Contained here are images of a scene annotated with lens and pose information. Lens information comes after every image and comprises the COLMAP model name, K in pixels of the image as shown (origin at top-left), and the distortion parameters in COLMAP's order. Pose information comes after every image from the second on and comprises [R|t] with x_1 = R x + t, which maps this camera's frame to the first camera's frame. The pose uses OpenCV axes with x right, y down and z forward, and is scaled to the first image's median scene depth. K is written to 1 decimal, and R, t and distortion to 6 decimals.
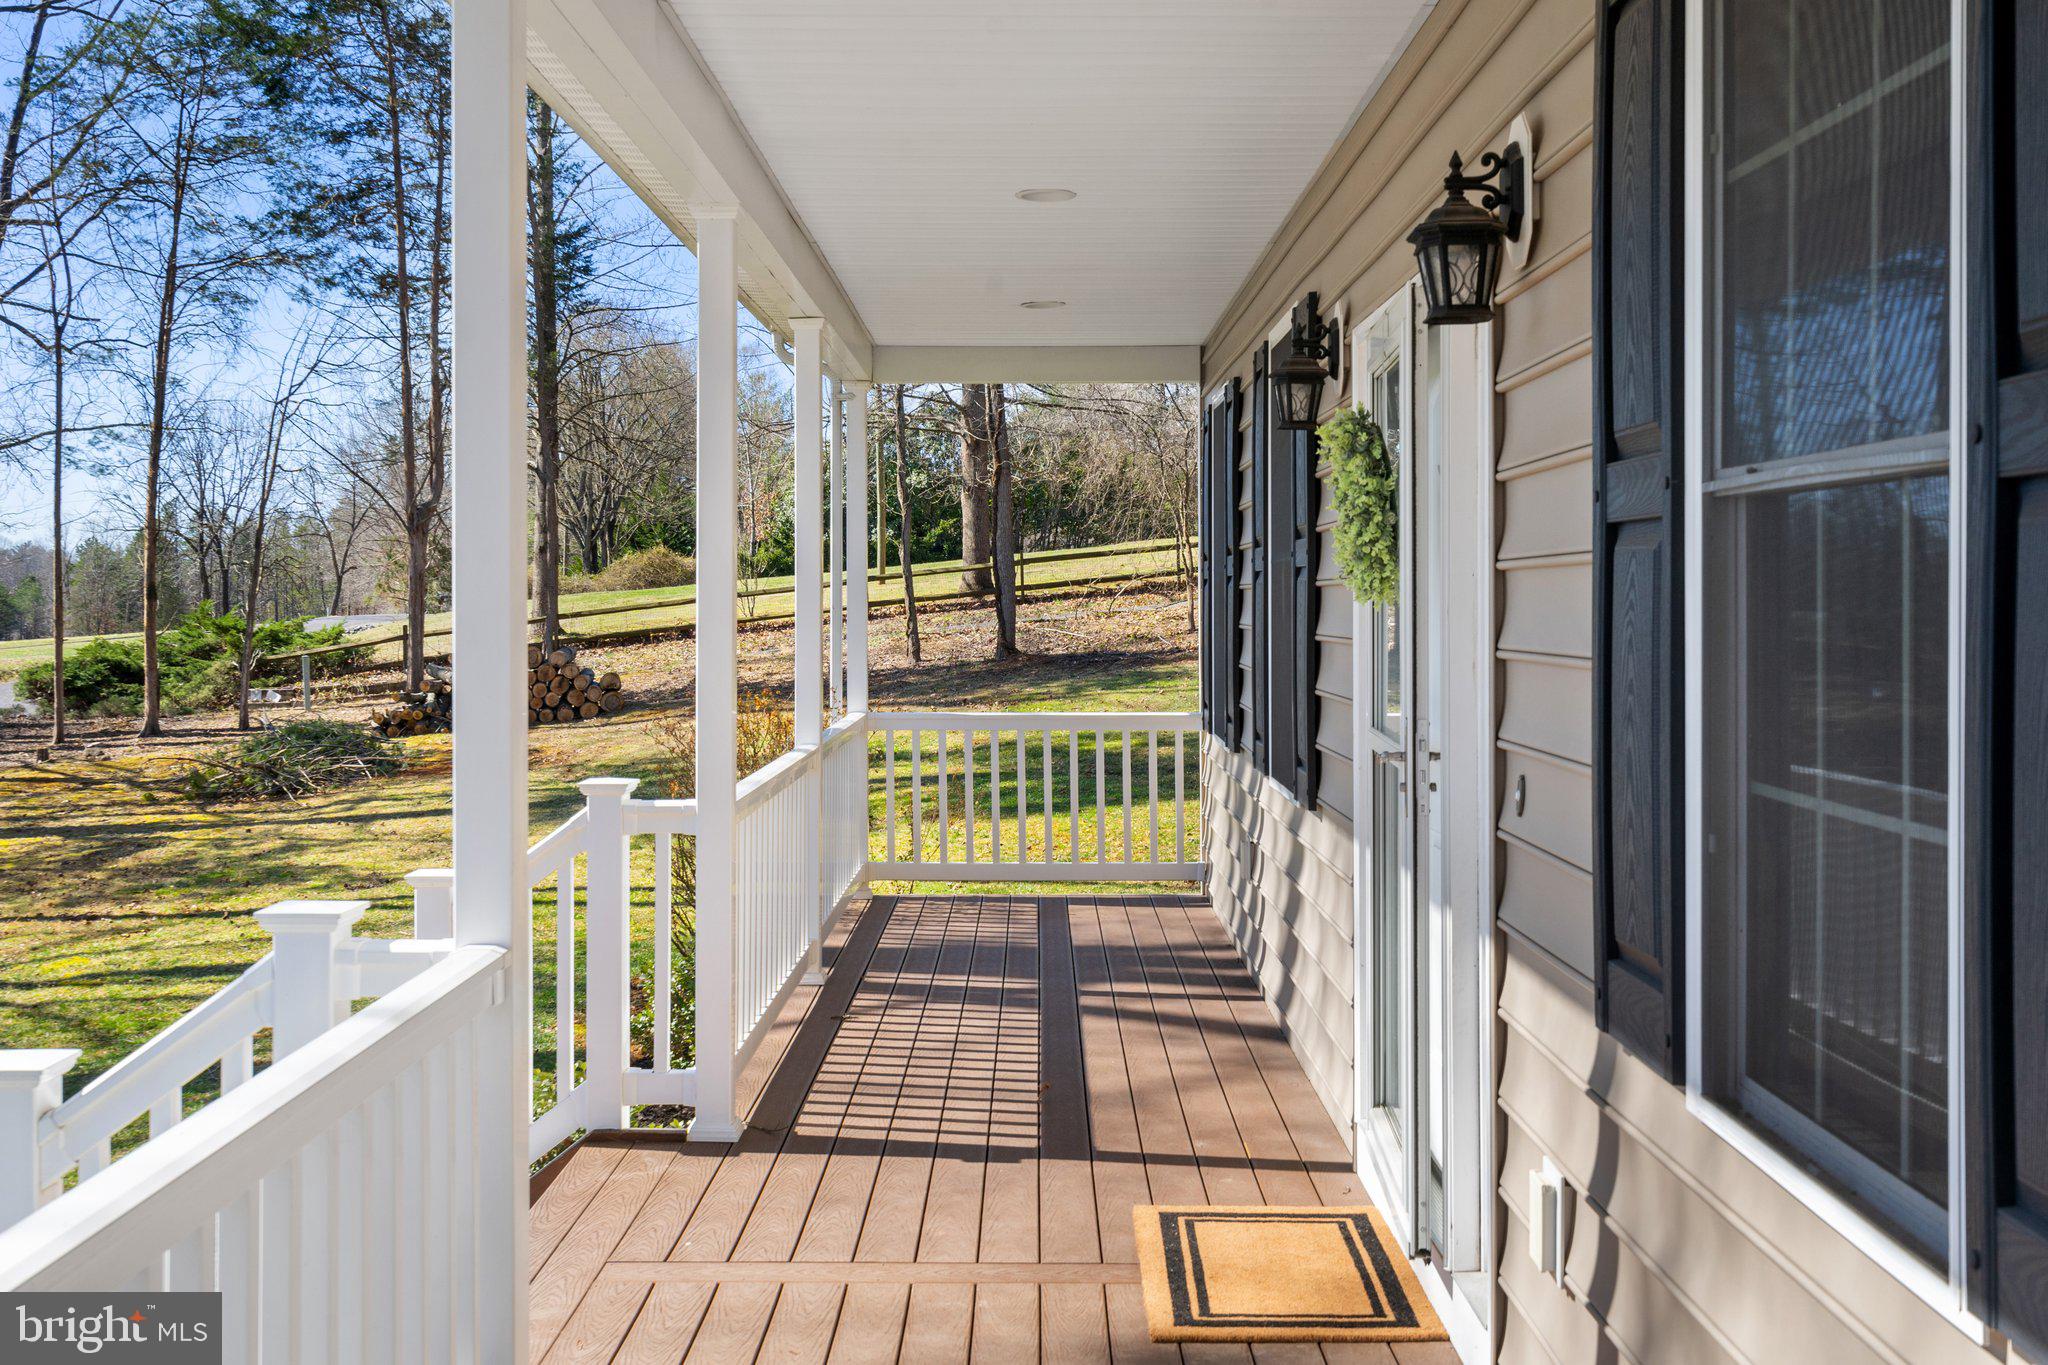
lens RADIAL K [[2099.2, 0, 1023.3], [0, 2099.2, 609.0], [0, 0, 1]] dist [0.005251, 0.012054]
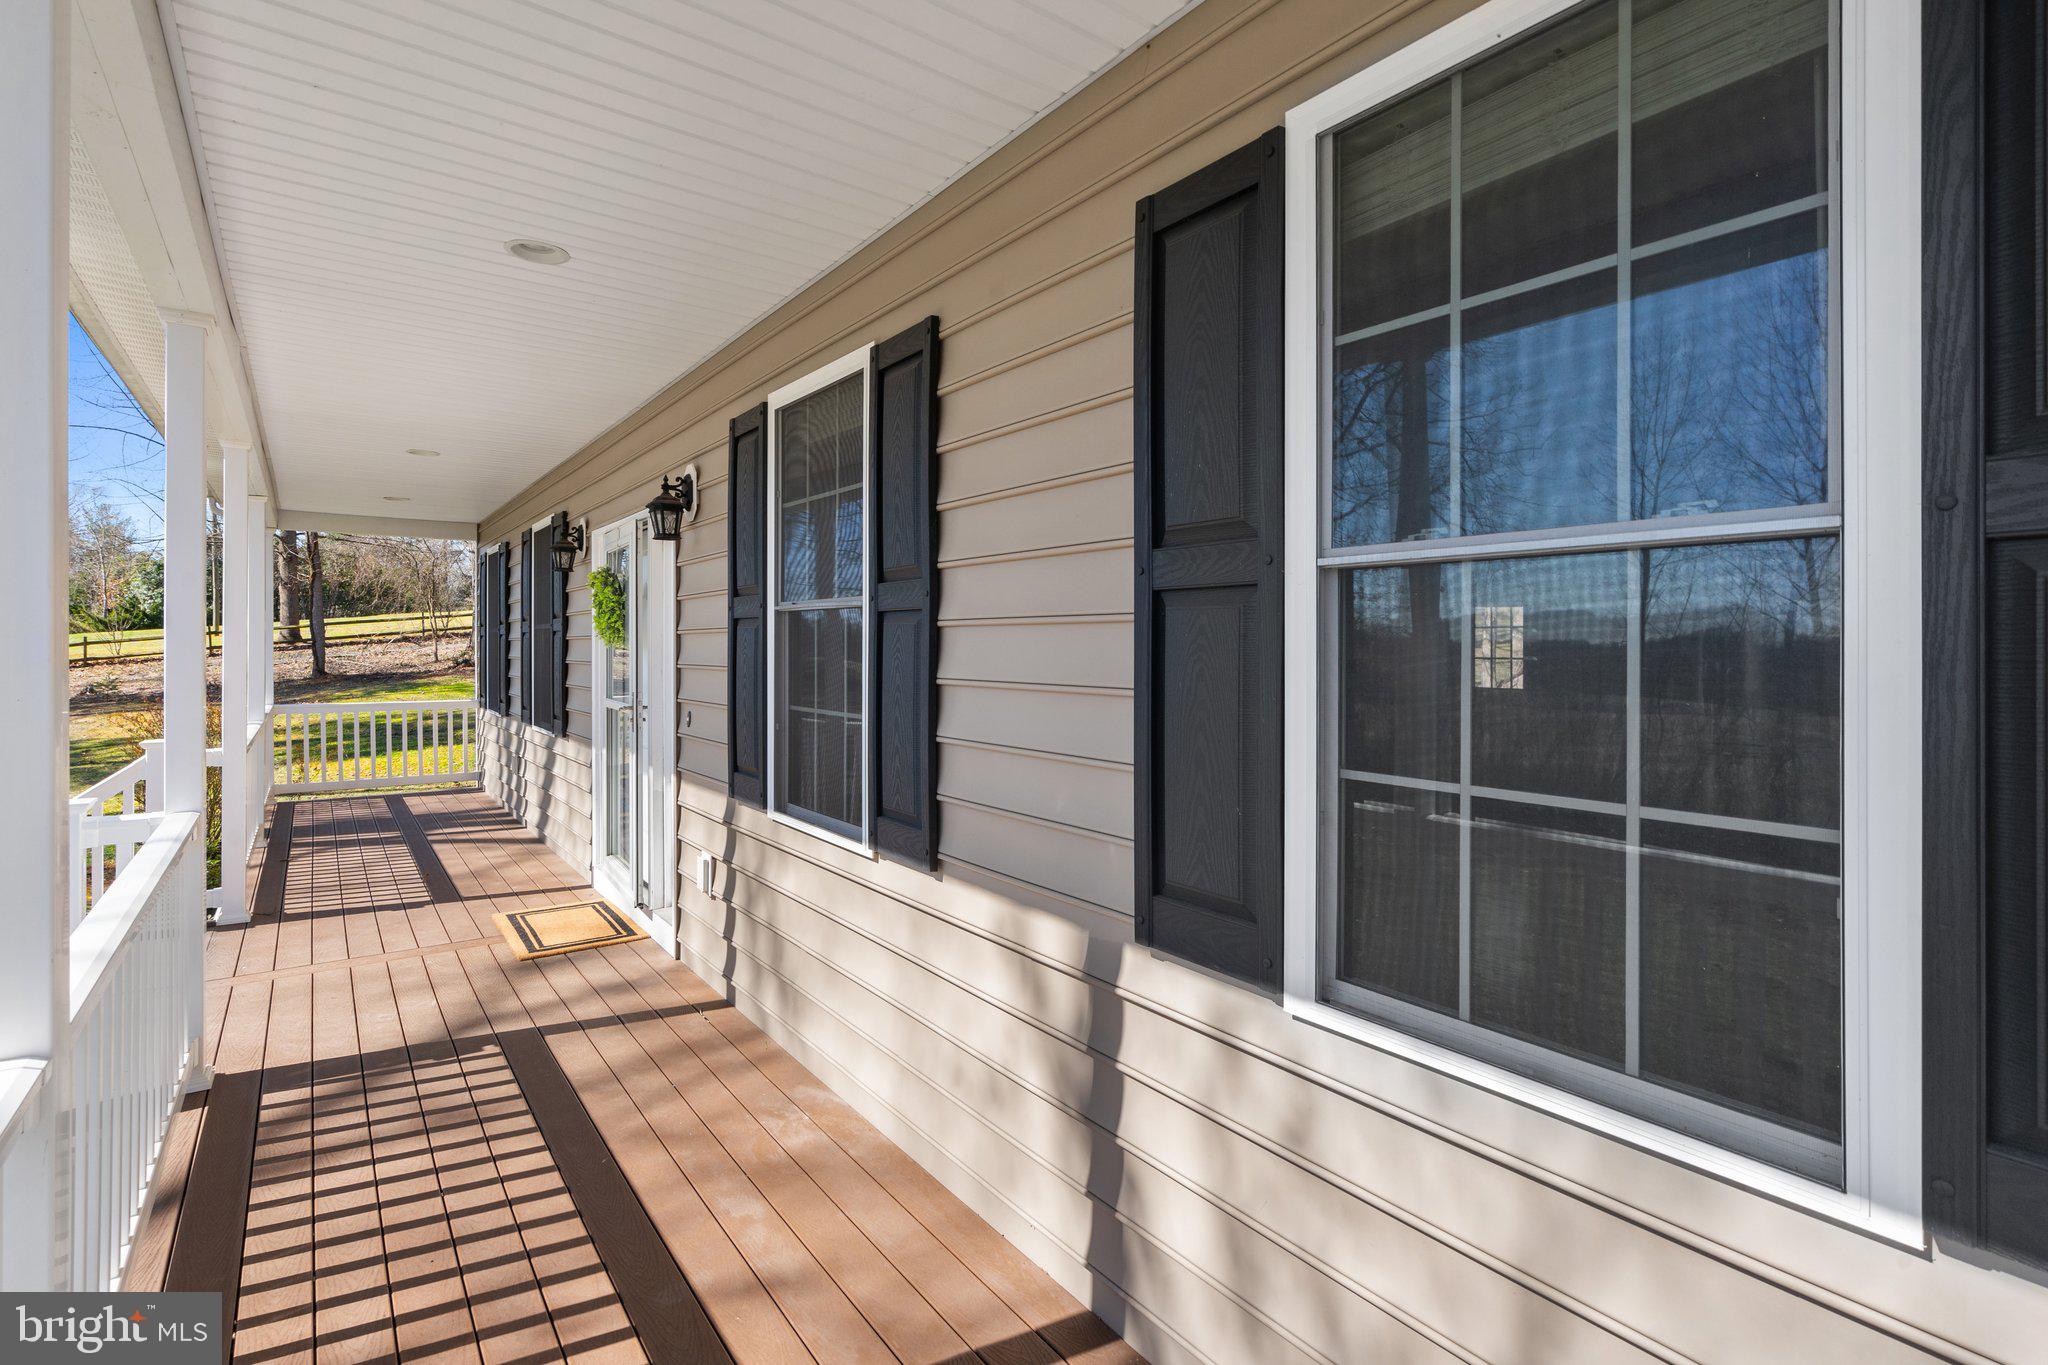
lens RADIAL K [[944.0, 0, 1023.6], [0, 944.0, 646.1], [0, 0, 1]] dist [0.000205, 0.000010]
pose [[0.792941, 0.002647, 0.609293, -0.088515], [0.000158, 0.999990, -0.004551, 0.001179], [-0.609298, 0.003705, 0.792932, -0.117493]]
